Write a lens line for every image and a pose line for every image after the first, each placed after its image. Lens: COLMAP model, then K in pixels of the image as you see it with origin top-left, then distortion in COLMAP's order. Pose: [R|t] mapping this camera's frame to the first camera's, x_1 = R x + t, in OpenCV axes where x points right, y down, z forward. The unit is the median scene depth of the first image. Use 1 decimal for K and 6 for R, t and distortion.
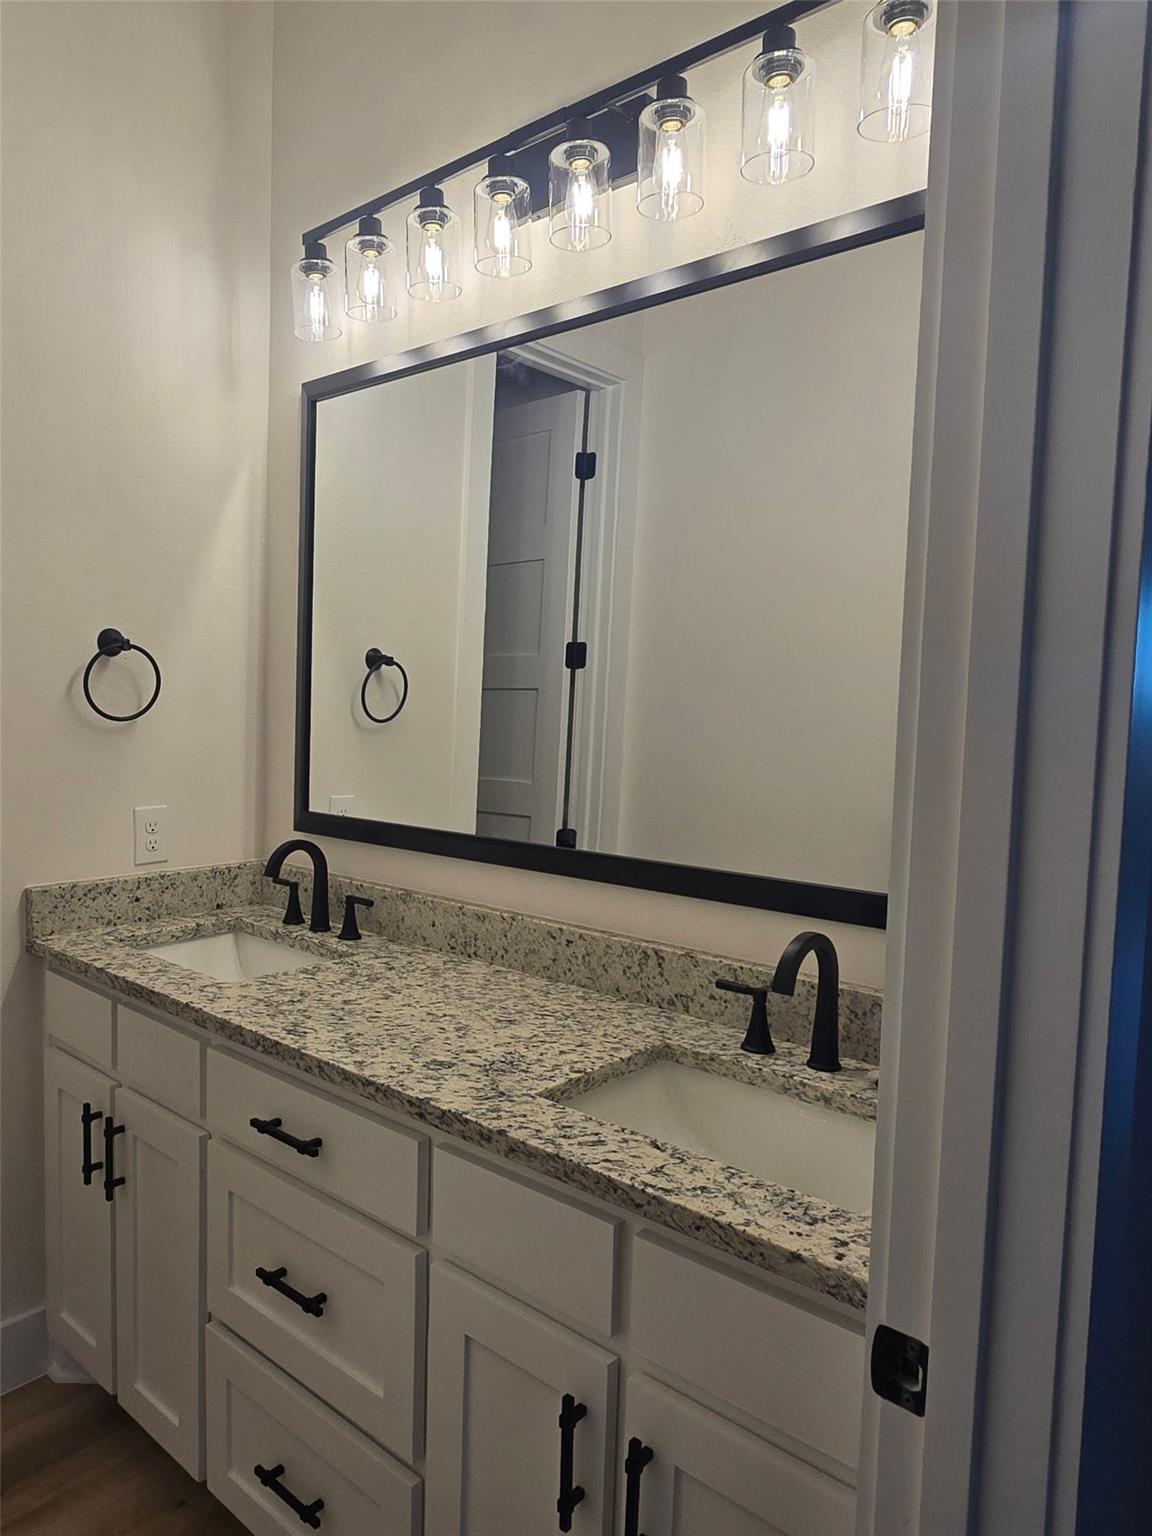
lens RADIAL K [[1020.5, 0, 576.0], [0, 1020.5, 768.0], [0, 0, 1]] dist [-0.007602, -0.008562]
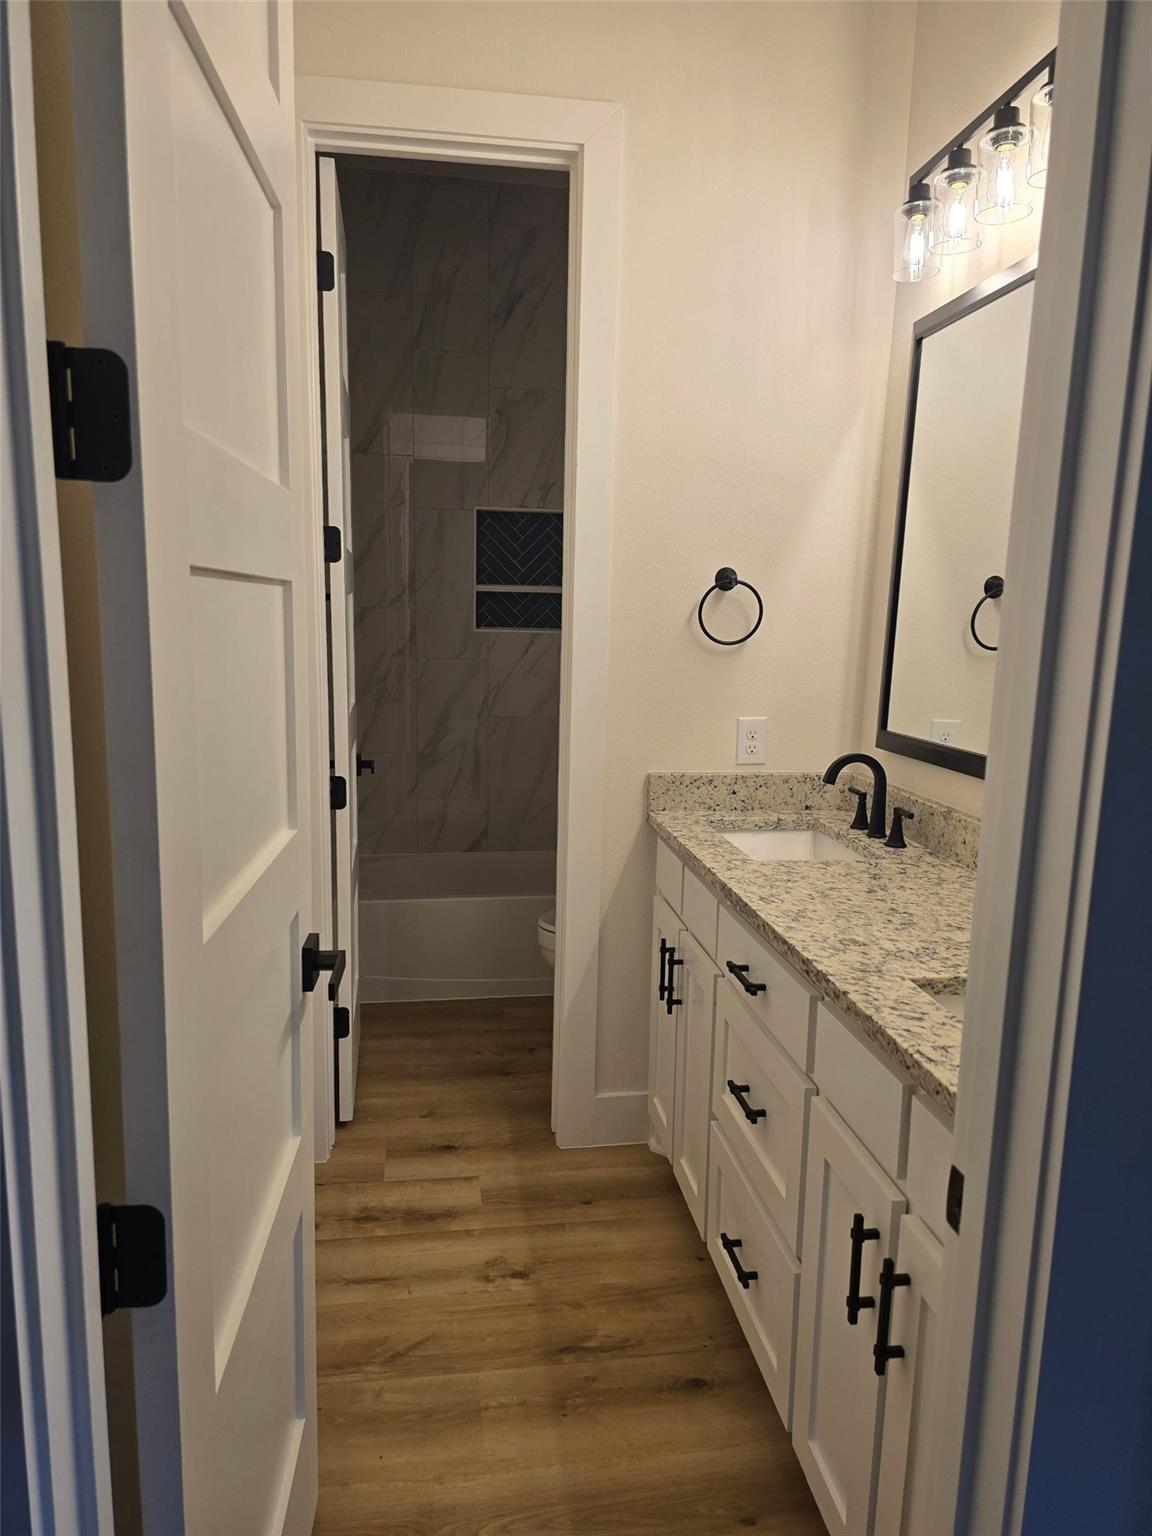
lens RADIAL K [[1020.5, 0, 576.0], [0, 1020.5, 768.0], [0, 0, 1]] dist [-0.007602, -0.008562]
pose [[0.756091, 0.083686, -0.649094, 0.261396], [-0.038657, 0.995770, 0.083352, 0.007393], [0.653324, -0.037930, 0.756128, -0.050937]]
